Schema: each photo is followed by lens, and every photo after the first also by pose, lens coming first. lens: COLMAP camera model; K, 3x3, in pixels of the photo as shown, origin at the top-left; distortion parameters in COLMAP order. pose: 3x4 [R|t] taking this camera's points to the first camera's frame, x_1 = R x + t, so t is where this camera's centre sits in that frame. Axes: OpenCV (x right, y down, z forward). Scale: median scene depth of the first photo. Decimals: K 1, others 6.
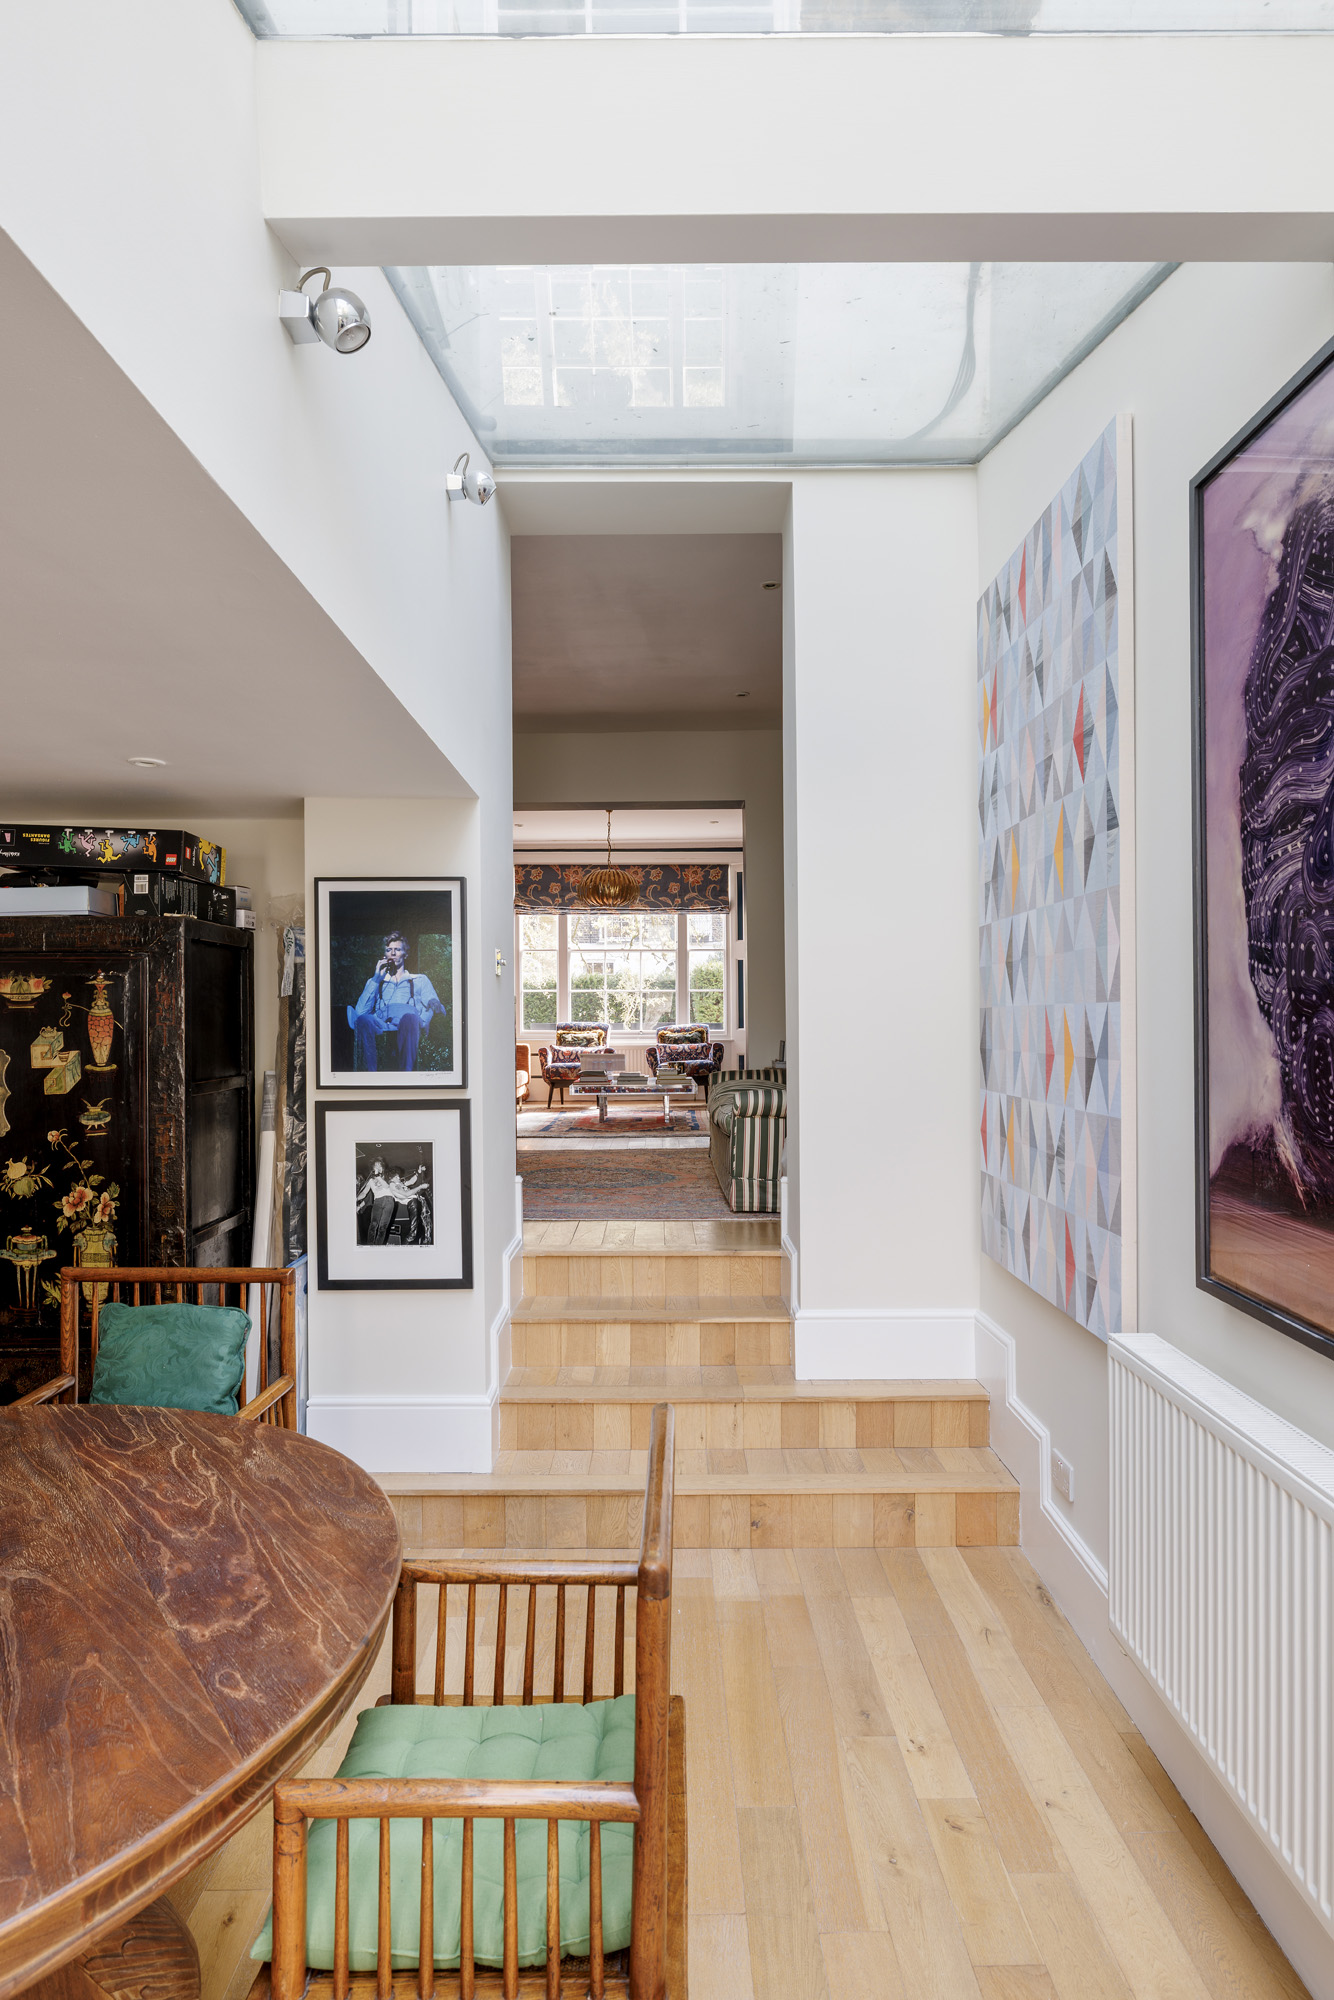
lens RADIAL K [[1175.8, 0, 667.6], [0, 1175.8, 1013.3], [0, 0, 1]] dist [-0.004310, -0.000194]
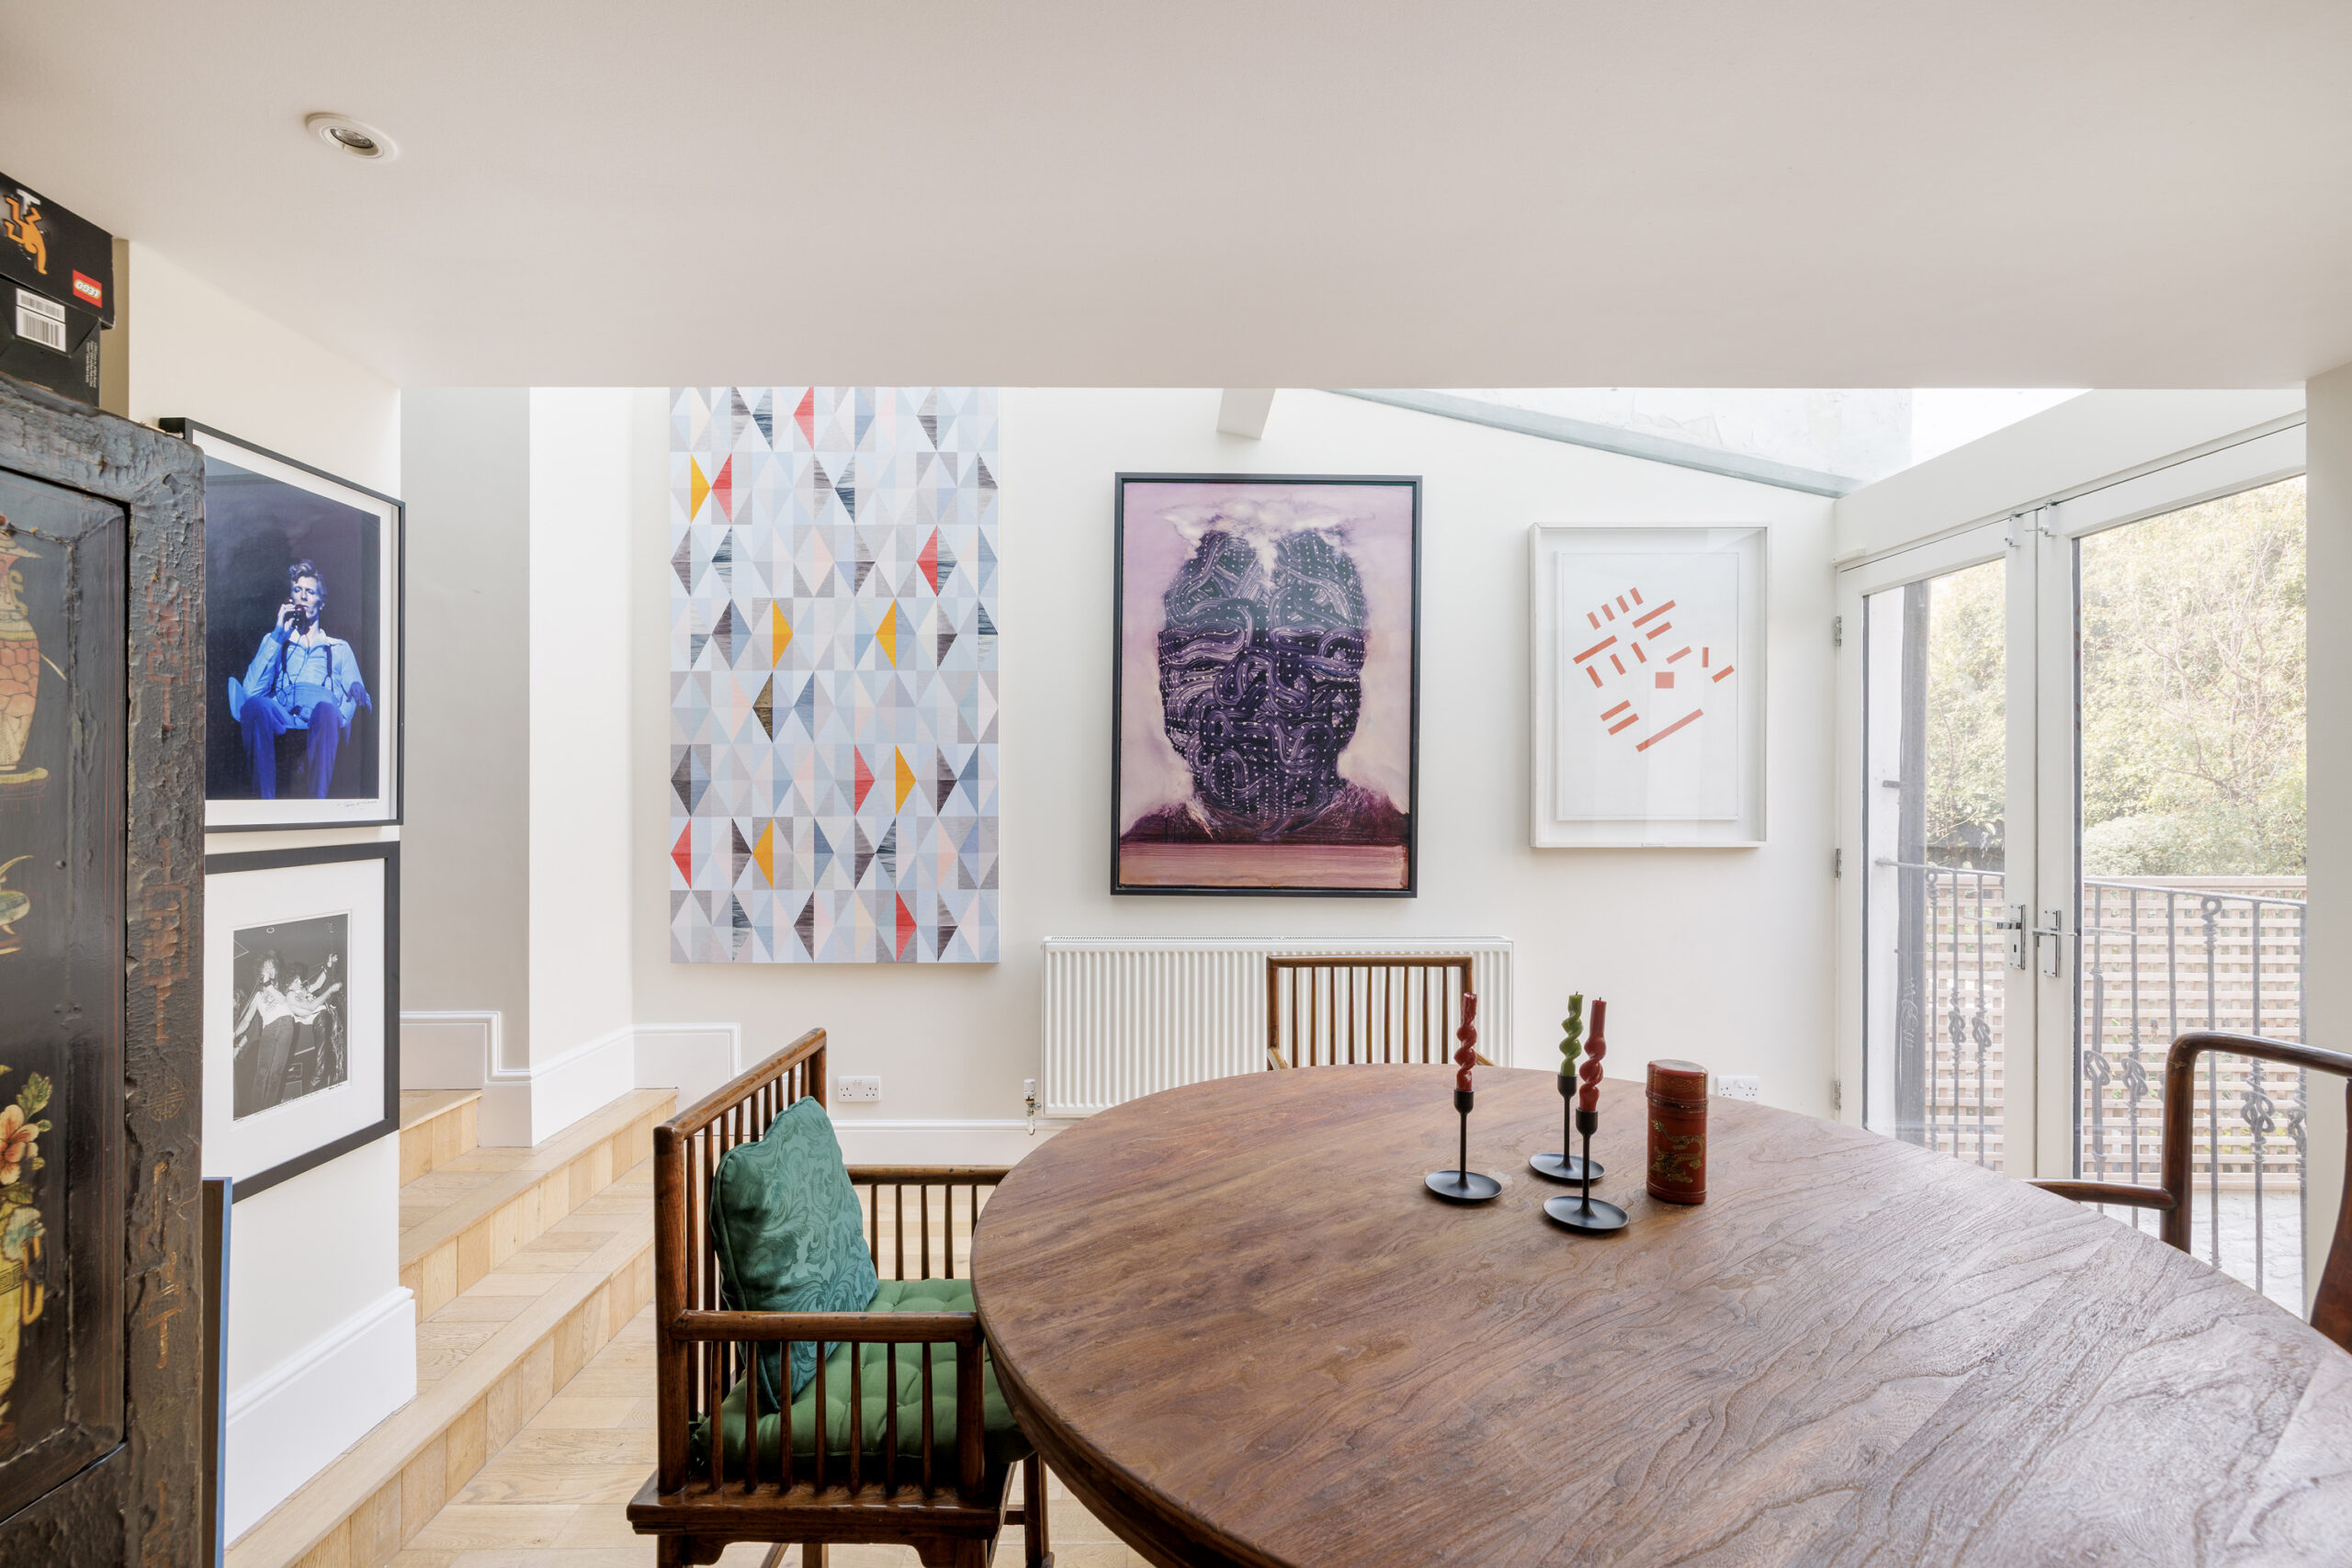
lens RADIAL K [[1011.1, 0, 1171.4], [0, 1011.1, 787.6], [0, 0, 1]] dist [-0.000402, 0.000109]
pose [[-0.014147, 0.010784, 0.999842, -0.739714], [-0.003733, 0.999934, -0.010838, 0.047580], [-0.999893, -0.003886, -0.014106, 0.576194]]
